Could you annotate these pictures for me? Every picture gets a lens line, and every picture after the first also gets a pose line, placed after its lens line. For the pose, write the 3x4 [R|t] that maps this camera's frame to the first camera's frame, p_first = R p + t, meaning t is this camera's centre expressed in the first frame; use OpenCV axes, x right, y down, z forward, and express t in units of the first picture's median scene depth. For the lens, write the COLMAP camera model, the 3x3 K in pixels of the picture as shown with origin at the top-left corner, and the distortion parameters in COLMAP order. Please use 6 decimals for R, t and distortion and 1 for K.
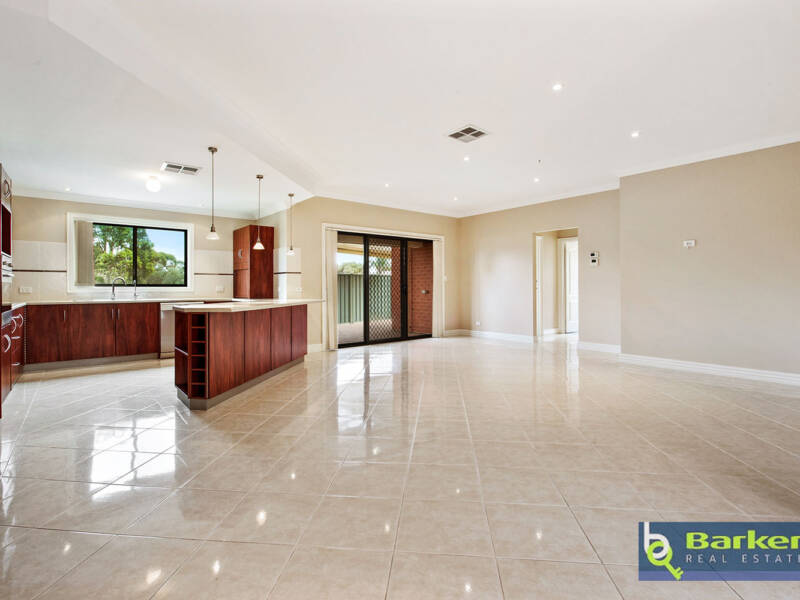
lens RADIAL K [[399.8, 0, 400.8], [0, 399.8, 285.9], [0, 0, 1]] dist [-0.003341, -0.001100]
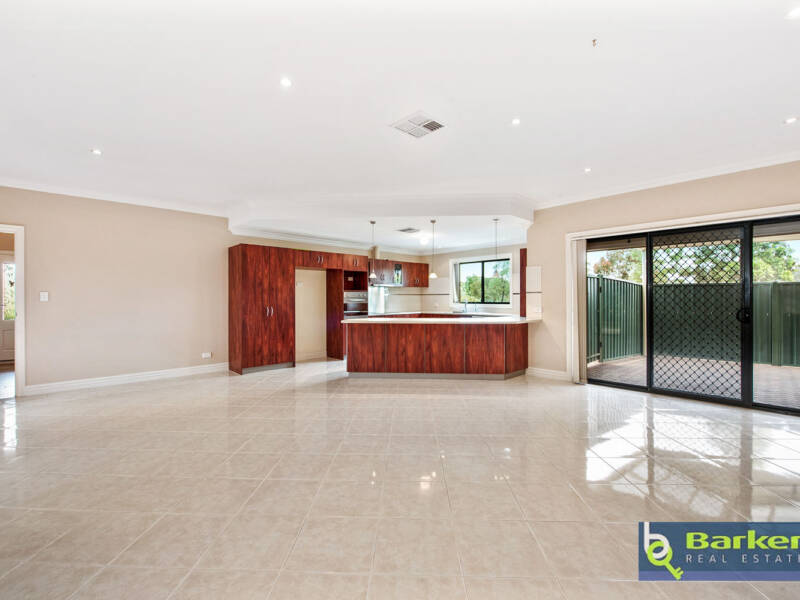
lens RADIAL K [[361.3, 0, 392.9], [0, 361.3, 298.5], [0, 0, 1]] dist [-0.008764, -0.000296]
pose [[0.043820, 0.002661, -0.999036, 0.650790], [0.003627, 0.999989, 0.002823, -0.023136], [0.999033, -0.003747, 0.043810, 0.666674]]
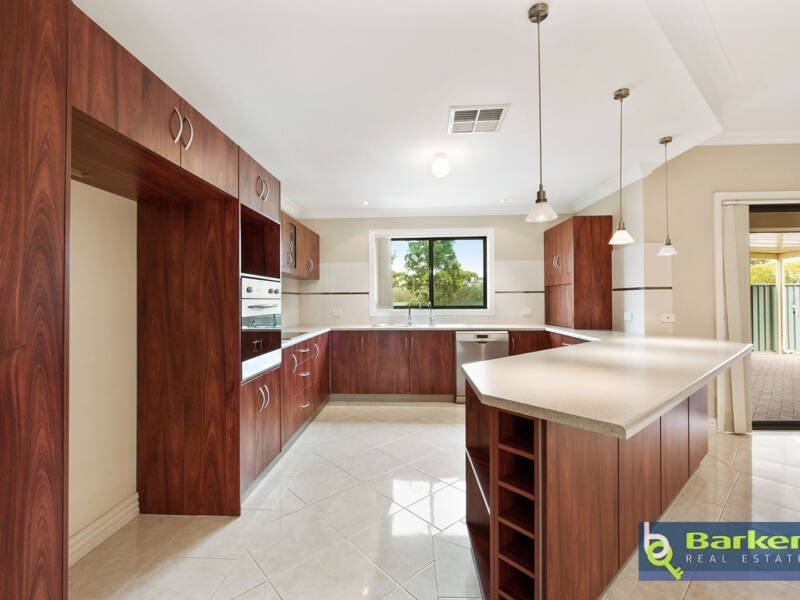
lens RADIAL K [[361.3, 0, 393.0], [0, 361.3, 297.9], [0, 0, 1]] dist [-0.008764, -0.000296]
pose [[0.735356, -0.006976, -0.677646, -0.214426], [0.008233, 0.999965, -0.001360, -0.022587], [0.677632, -0.004580, 0.735387, 0.399257]]
